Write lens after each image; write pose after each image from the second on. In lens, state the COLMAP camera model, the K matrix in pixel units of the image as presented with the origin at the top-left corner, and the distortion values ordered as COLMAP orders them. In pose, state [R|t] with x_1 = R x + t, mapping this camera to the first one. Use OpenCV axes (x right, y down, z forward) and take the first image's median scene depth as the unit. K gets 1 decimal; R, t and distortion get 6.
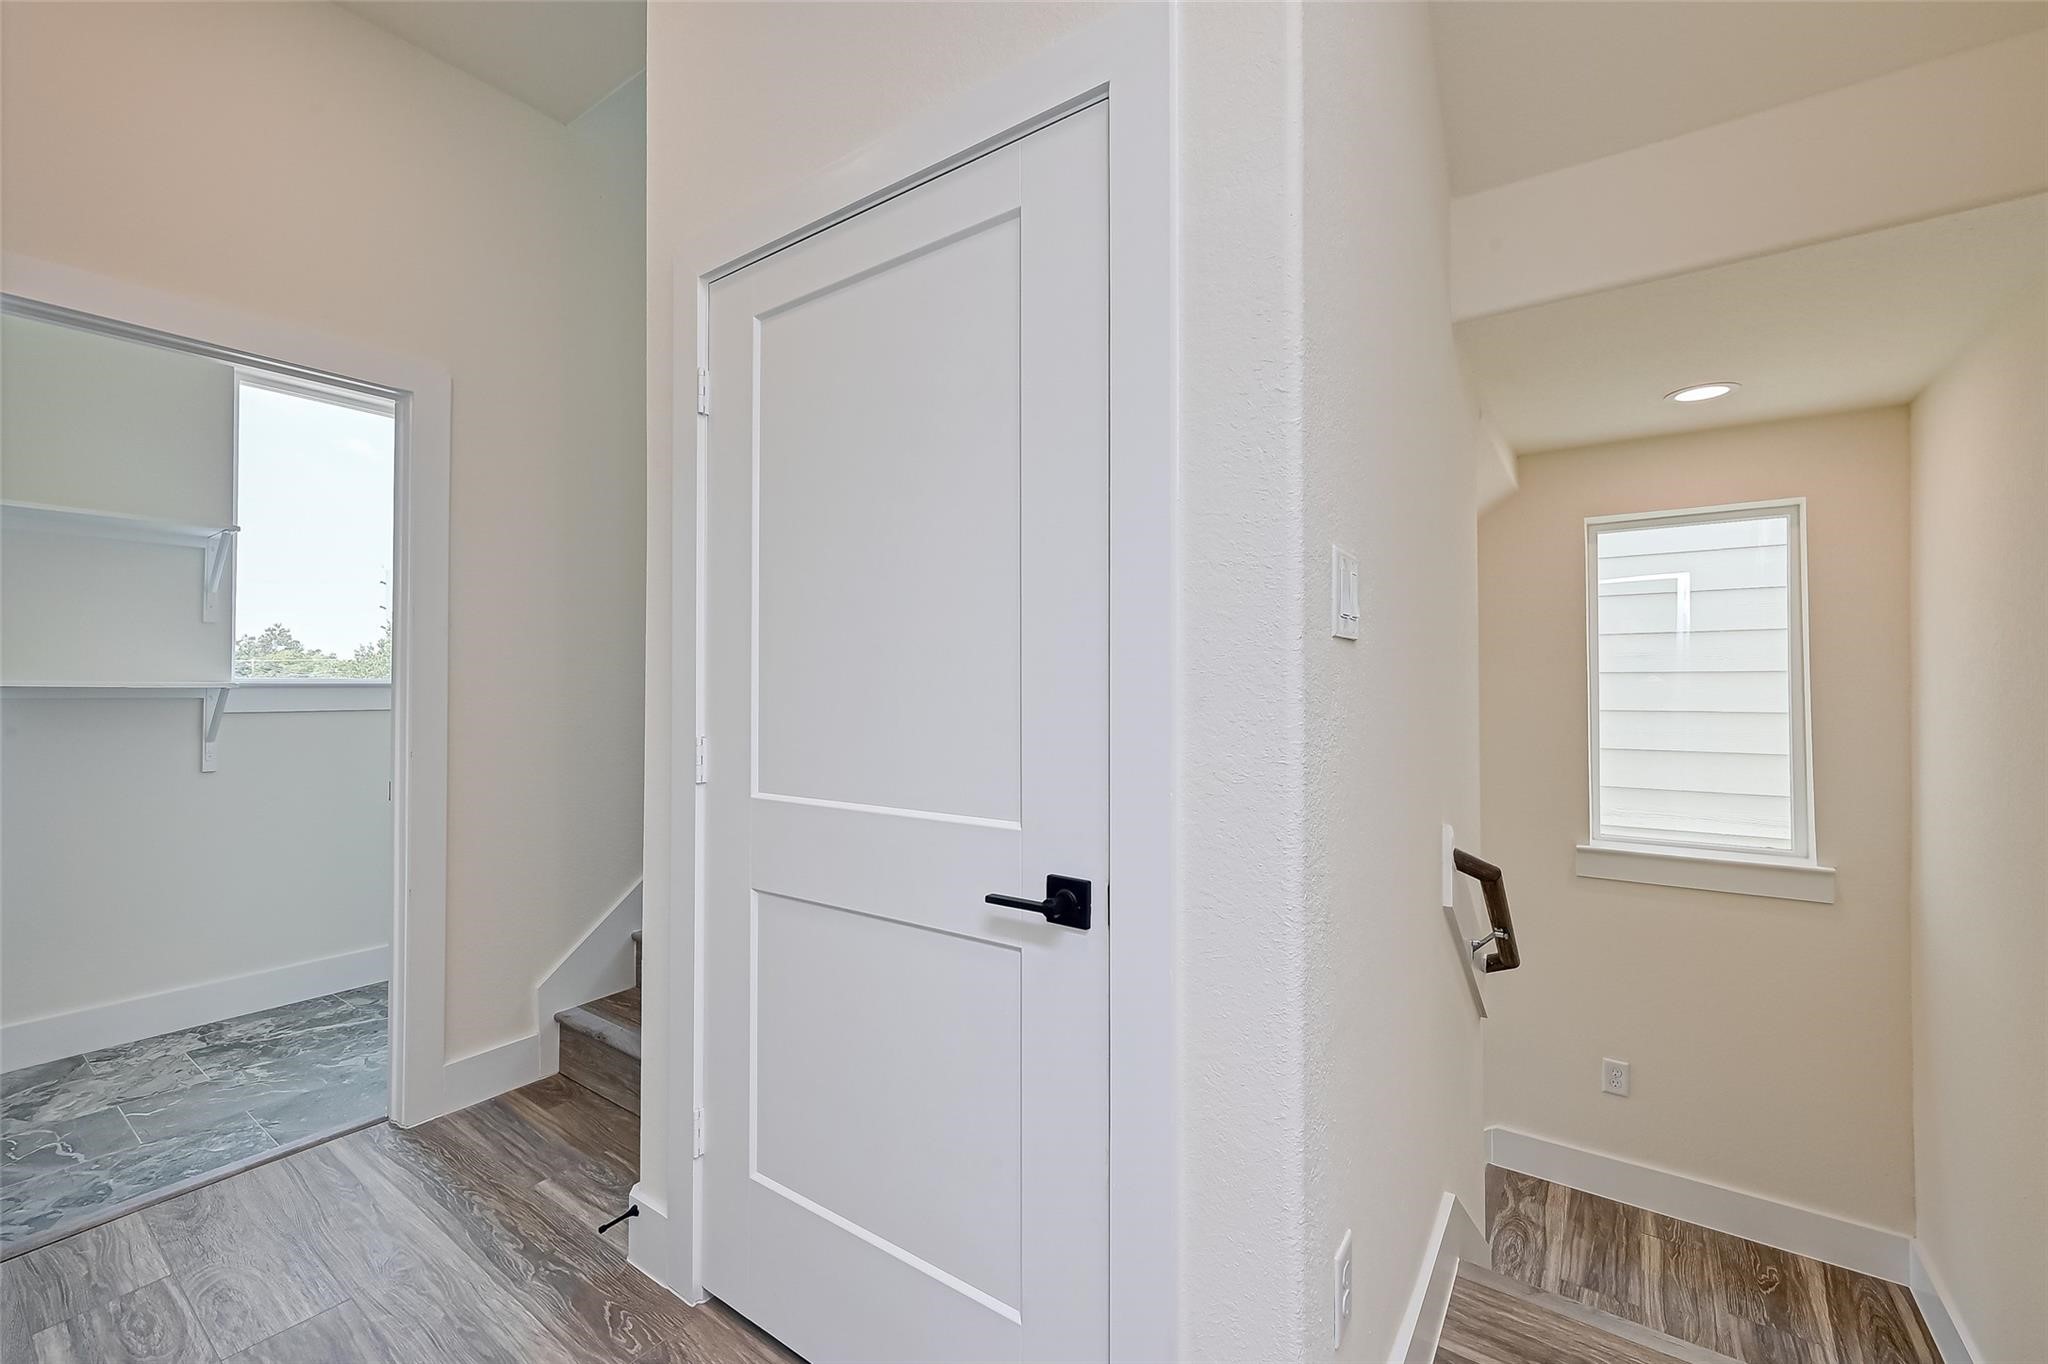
lens RADIAL K [[807.4, 0, 1022.4], [0, 807.4, 674.2], [0, 0, 1]] dist [-0.000889, 0.000457]
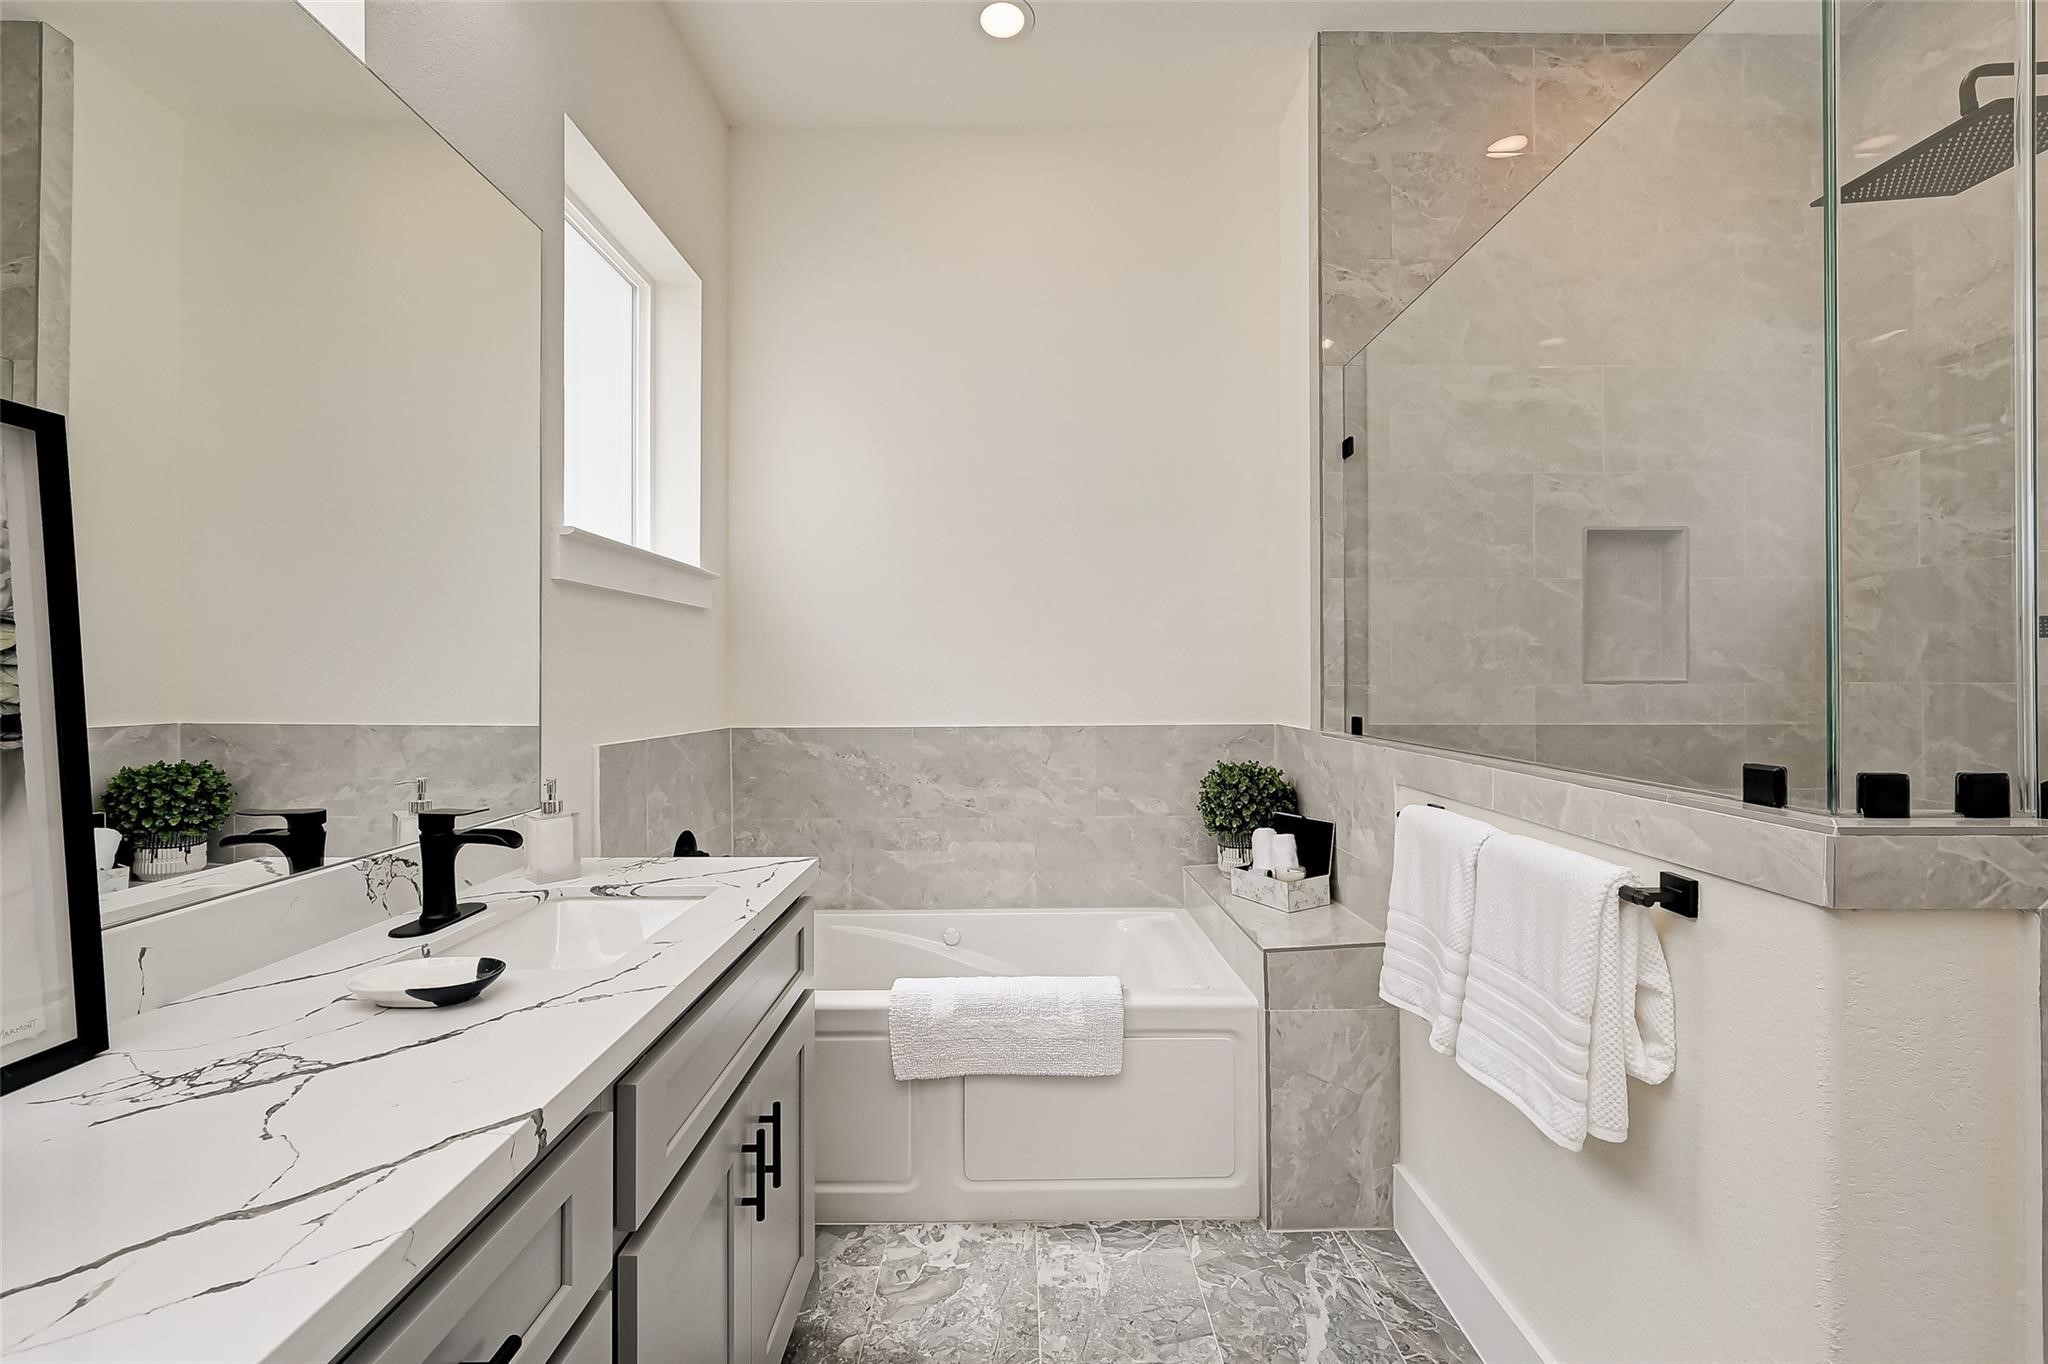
lens RADIAL K [[807.4, 0, 1025.2], [0, 807.4, 675.9], [0, 0, 1]] dist [-0.000889, 0.000457]
pose [[-0.812119, 0.009318, -0.583418, -0.152164], [0.009112, 0.999953, 0.003286, -0.003342], [0.583421, -0.002647, -0.812166, 0.523053]]
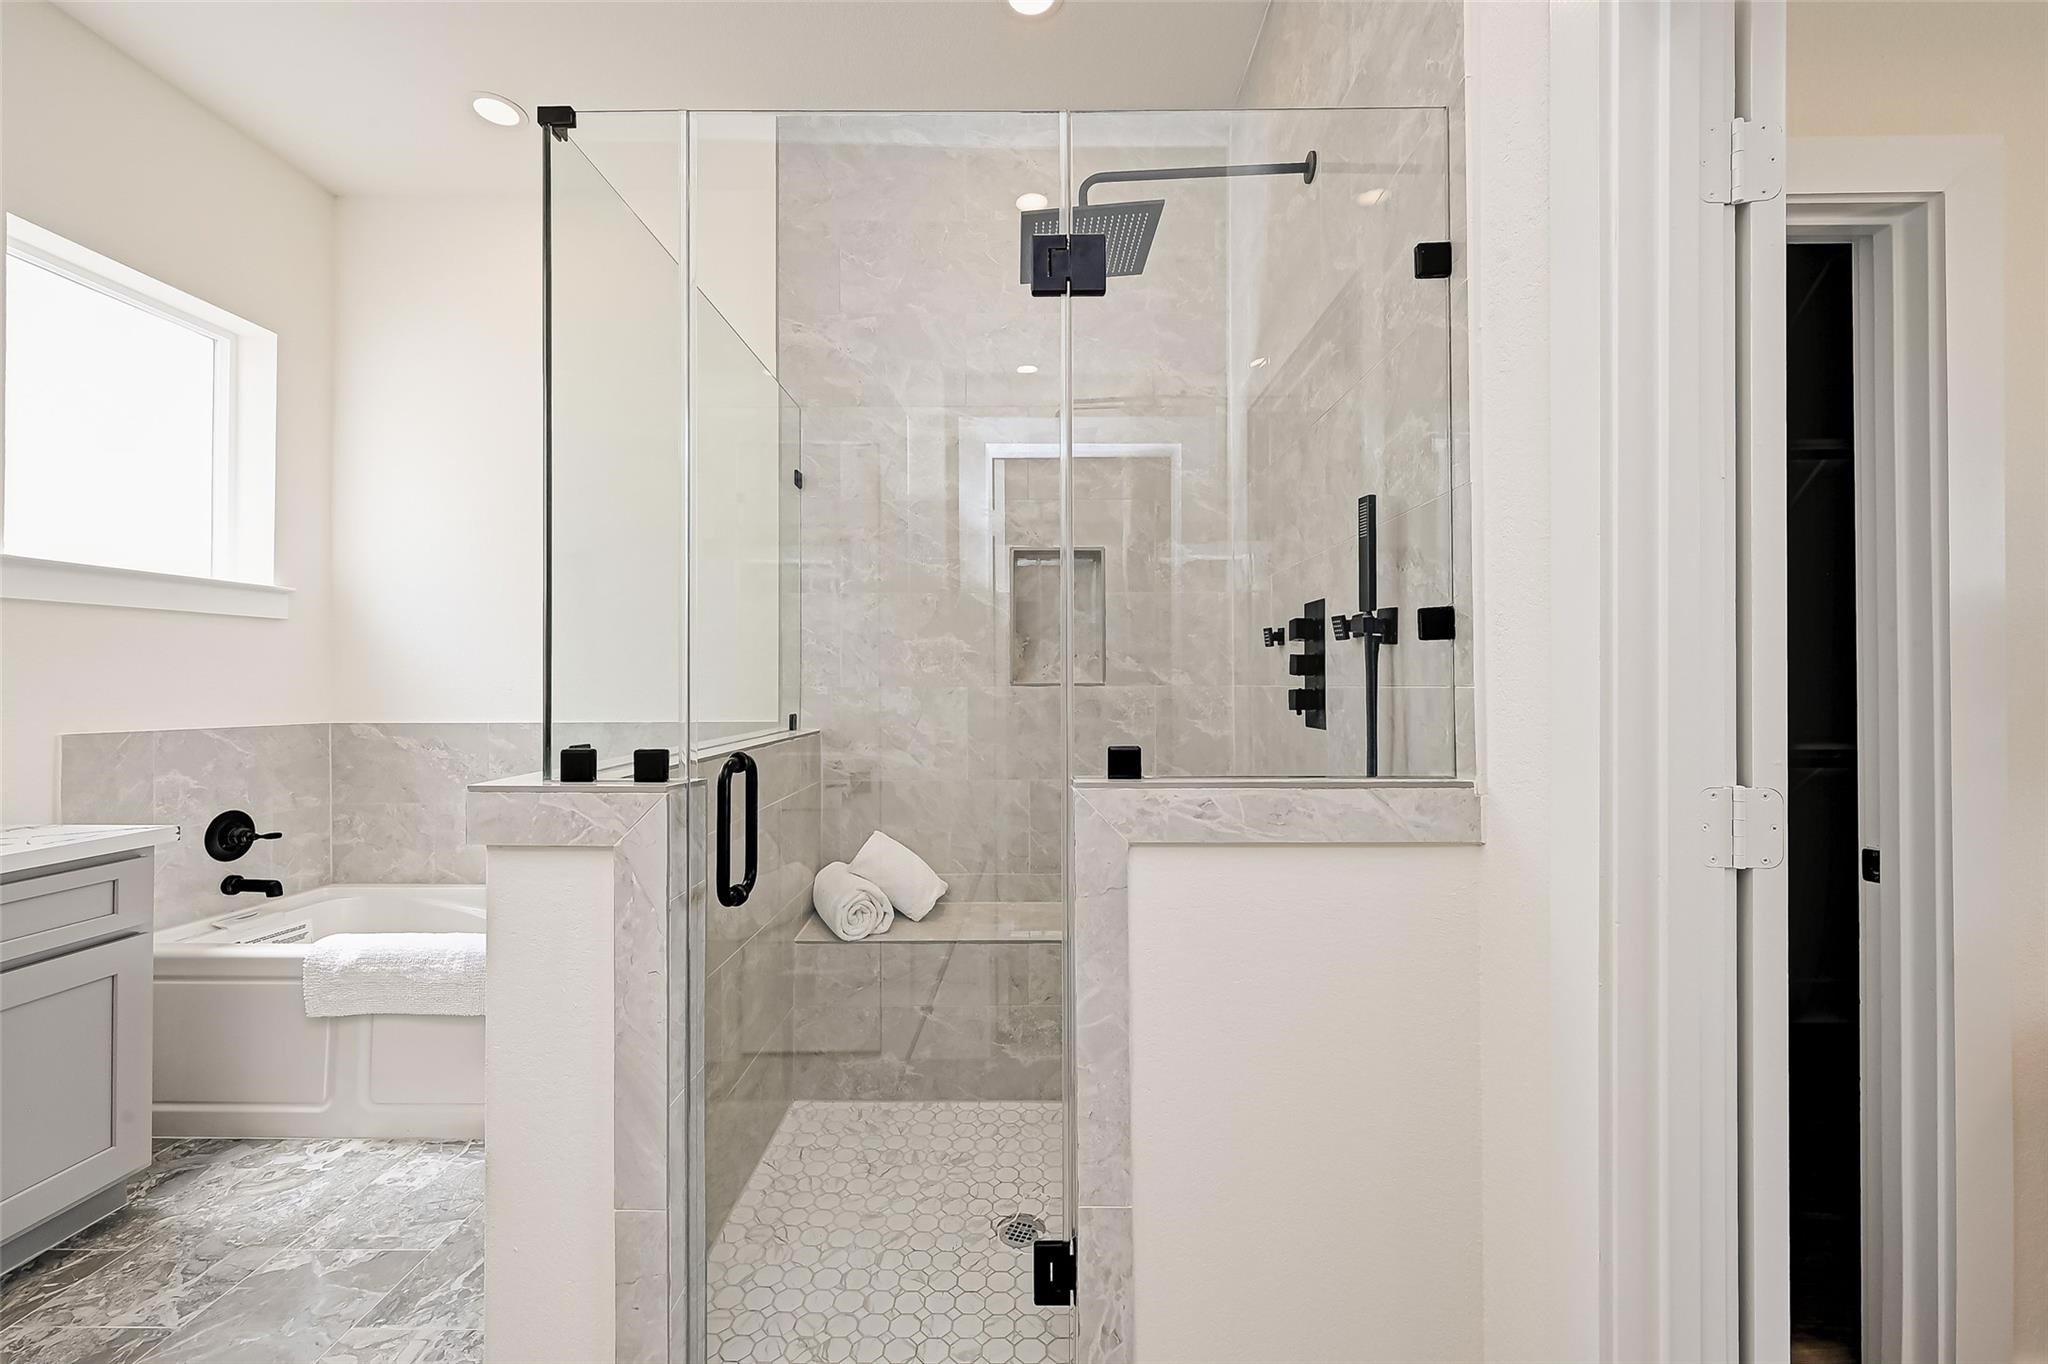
lens RADIAL K [[807.4, 0, 1020.7], [0, 807.4, 676.6], [0, 0, 1]] dist [-0.000889, 0.000457]
pose [[-0.823167, 0.005165, -0.567776, -0.320330], [0.006561, 0.999978, -0.000414, -0.001095], [0.567761, -0.004066, -0.823183, 0.698626]]
